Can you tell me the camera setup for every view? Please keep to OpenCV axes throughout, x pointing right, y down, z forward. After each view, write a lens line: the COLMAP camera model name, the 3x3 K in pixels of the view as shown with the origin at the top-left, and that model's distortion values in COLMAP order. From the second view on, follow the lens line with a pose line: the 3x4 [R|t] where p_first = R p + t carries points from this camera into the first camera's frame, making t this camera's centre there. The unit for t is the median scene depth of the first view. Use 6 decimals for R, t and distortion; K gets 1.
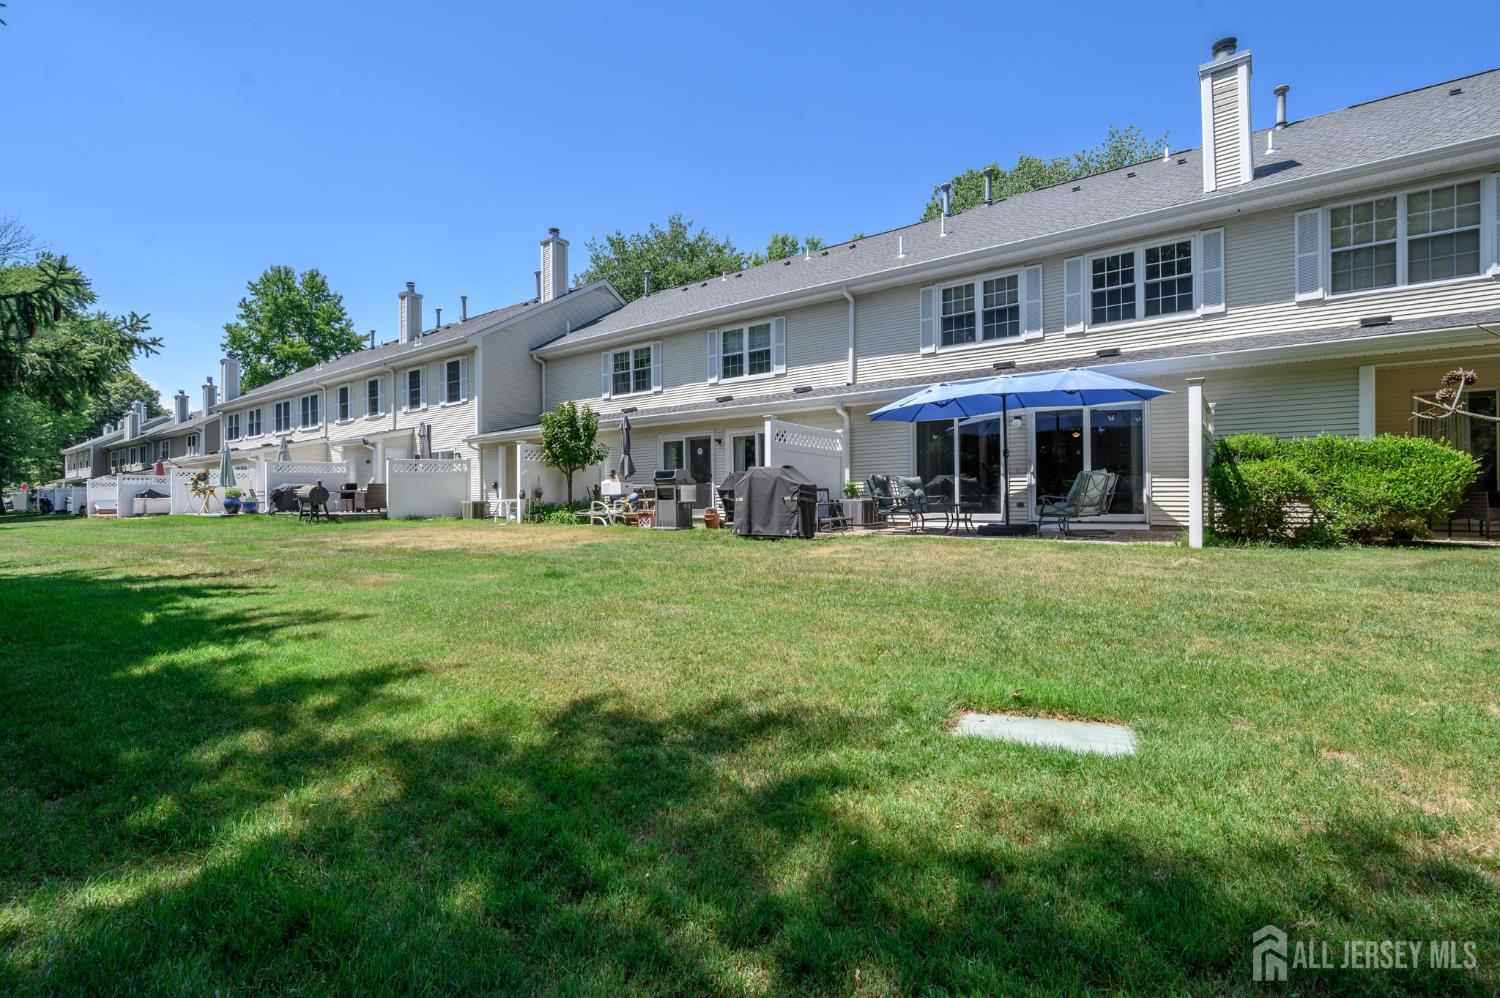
lens RADIAL K [[676.5, 0, 750.0], [0, 676.5, 499.0], [0, 0, 1]] dist [0.000134, 0.000019]
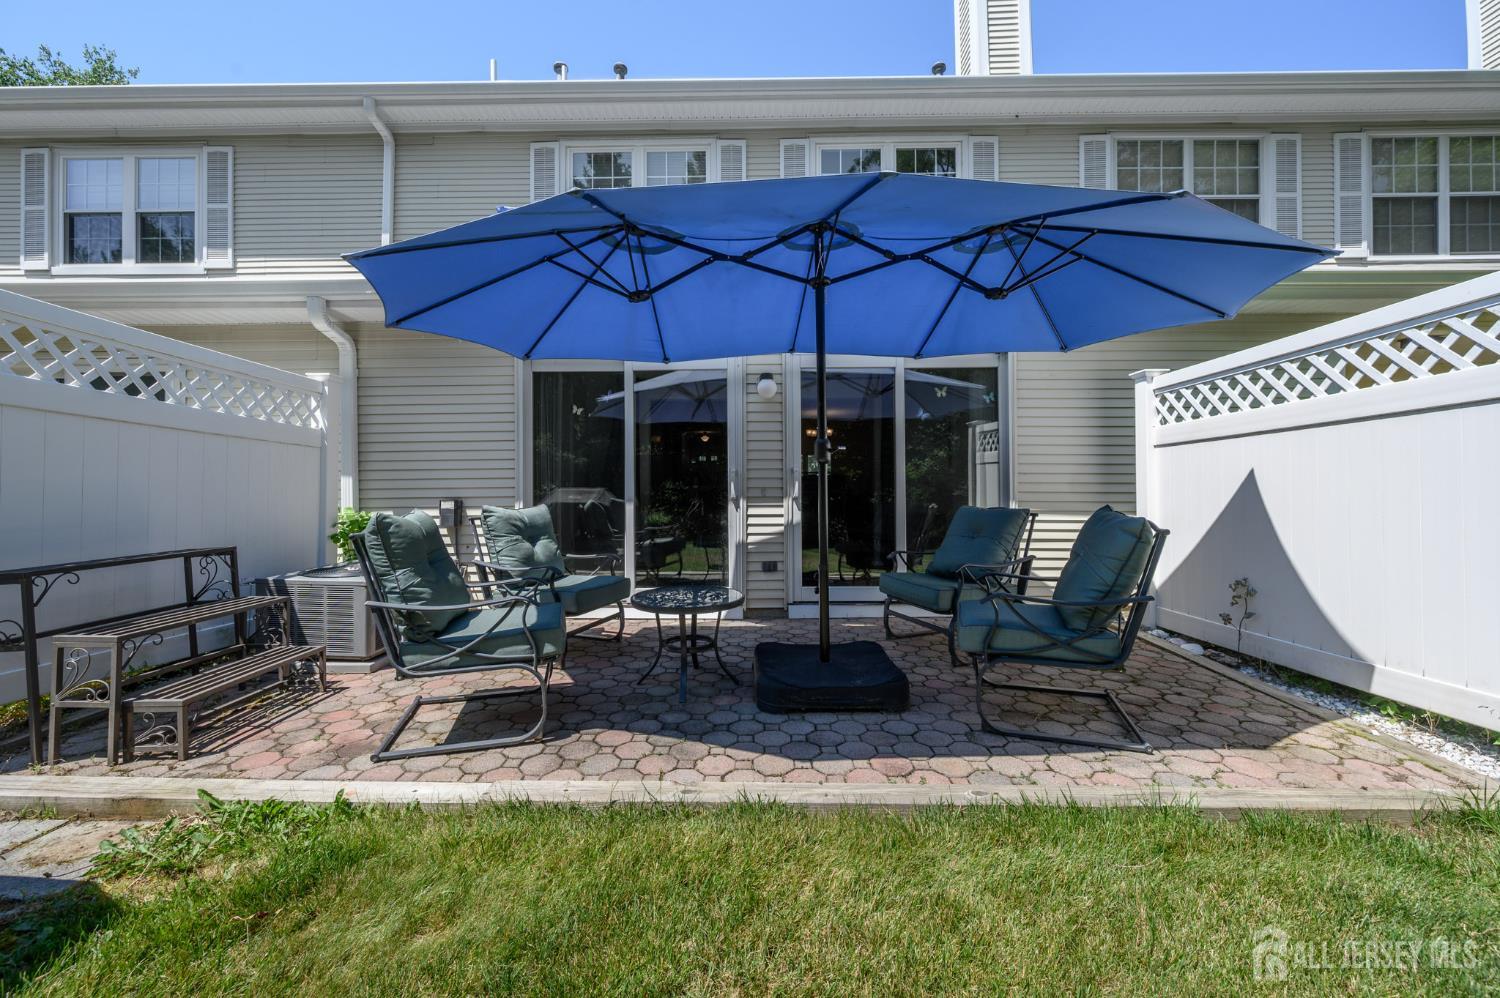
lens RADIAL K [[593.7, 0, 749.6], [0, 593.7, 492.1], [0, 0, 1]] dist [-0.000579, -0.000341]
pose [[0.805141, 0.004676, 0.593064, 0.132846], [0.000467, 0.999964, -0.008518, -0.034767], [-0.593083, 0.007135, 0.805110, 0.610590]]
